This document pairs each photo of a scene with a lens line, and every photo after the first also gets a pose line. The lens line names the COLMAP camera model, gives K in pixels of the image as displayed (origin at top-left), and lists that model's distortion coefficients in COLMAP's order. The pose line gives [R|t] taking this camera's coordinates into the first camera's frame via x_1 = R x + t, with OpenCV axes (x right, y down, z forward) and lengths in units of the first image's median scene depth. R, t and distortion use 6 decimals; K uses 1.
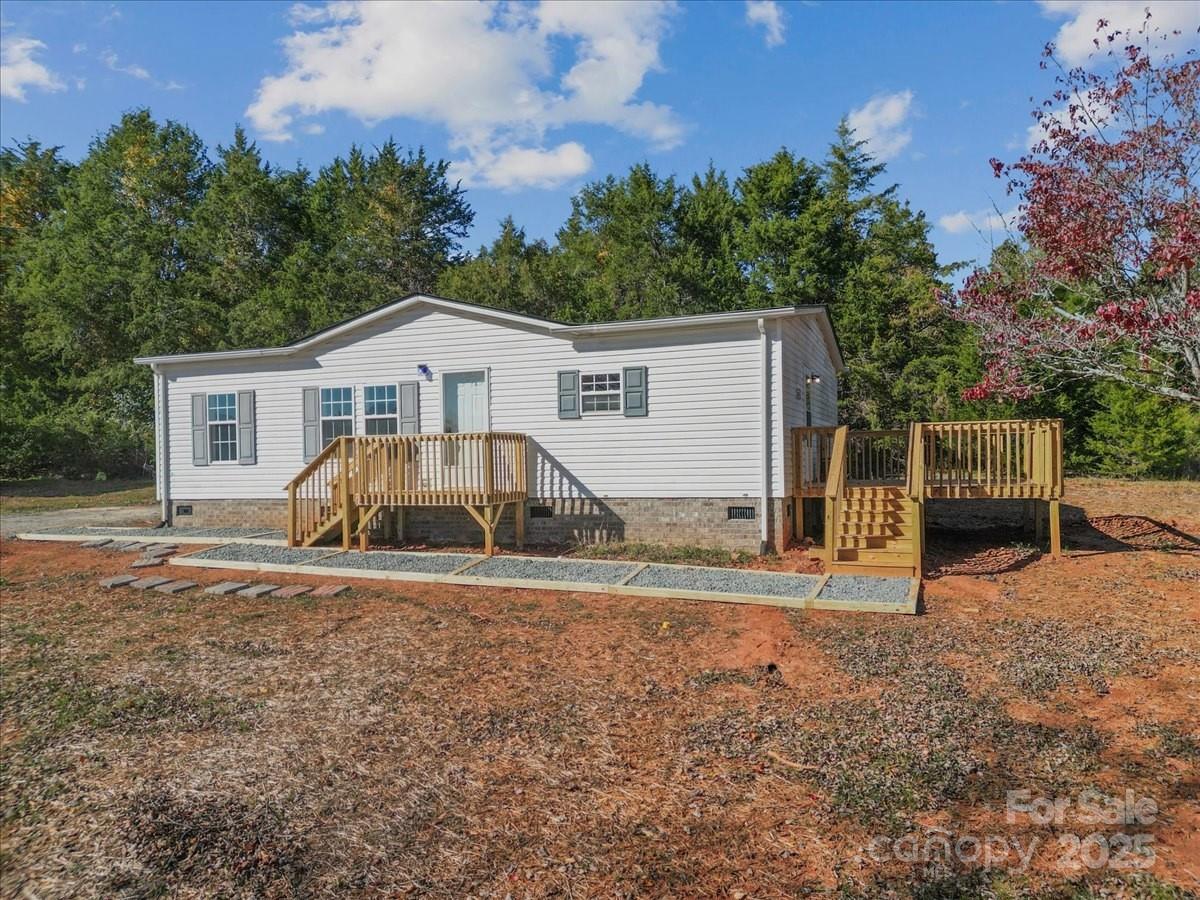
lens RADIAL K [[833.4, 0, 625.6], [0, 833.4, 448.4], [0, 0, 1]] dist [0.044917, -0.023102]
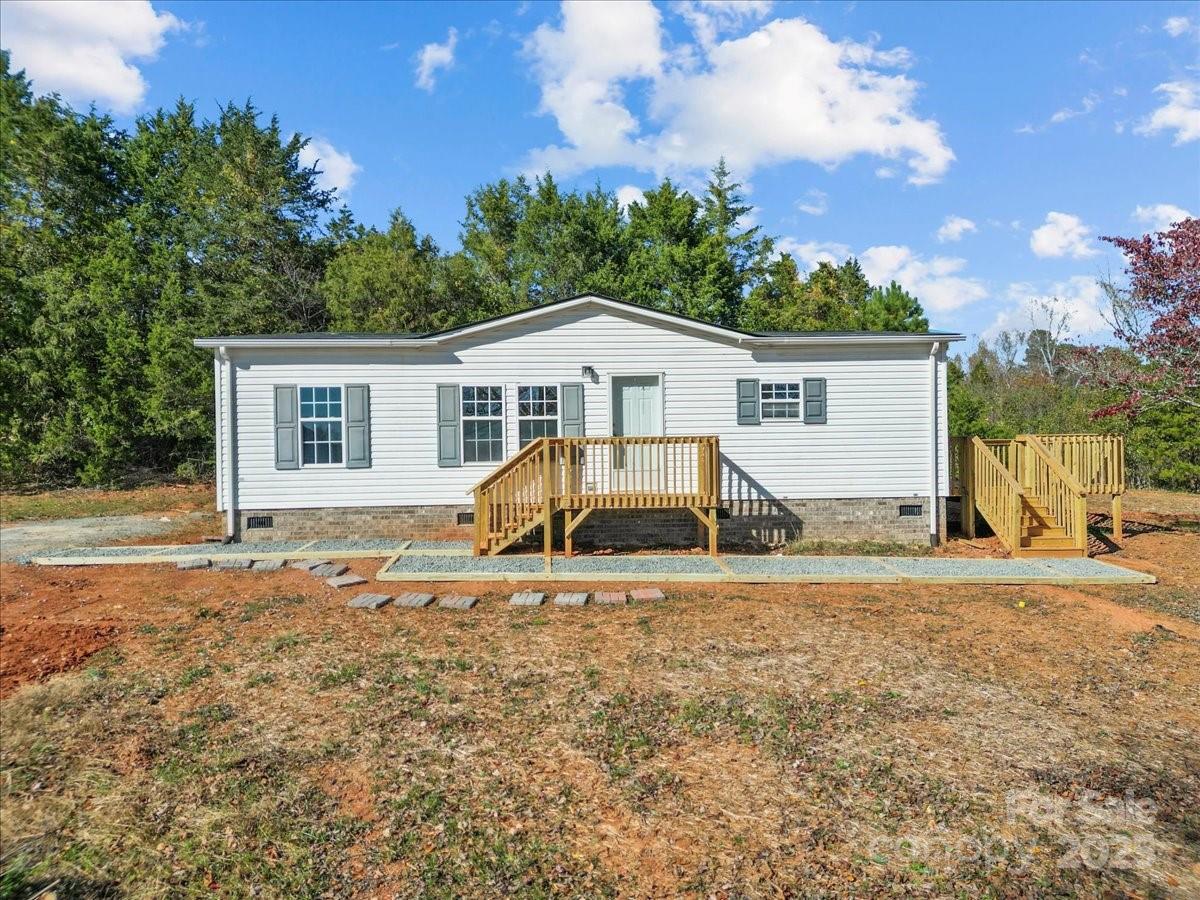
lens RADIAL K [[833.4, 0, 602.8], [0, 833.4, 452.3], [0, 0, 1]] dist [0.044917, -0.023102]
pose [[0.917668, 0.011045, 0.397195, -0.625075], [-0.006476, 0.999897, -0.012843, 0.013637], [-0.397295, 0.009213, 0.917645, 0.100326]]
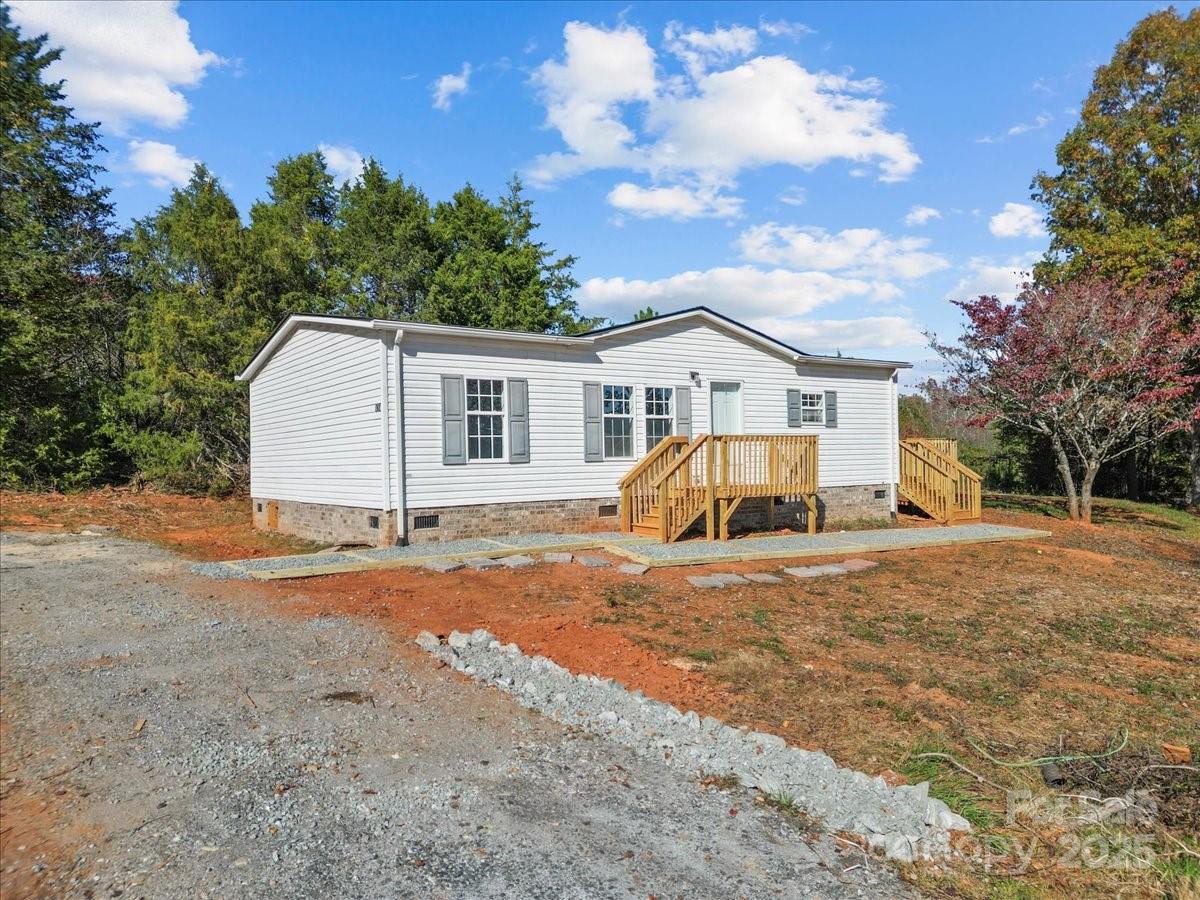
lens RADIAL K [[833.4, 0, 593.2], [0, 833.4, 454.3], [0, 0, 1]] dist [0.044917, -0.023102]
pose [[0.583231, 0.013038, 0.812202, -1.229671], [-0.002329, 0.999894, -0.014378, 0.024781], [-0.812303, 0.006494, 0.583200, 0.479322]]
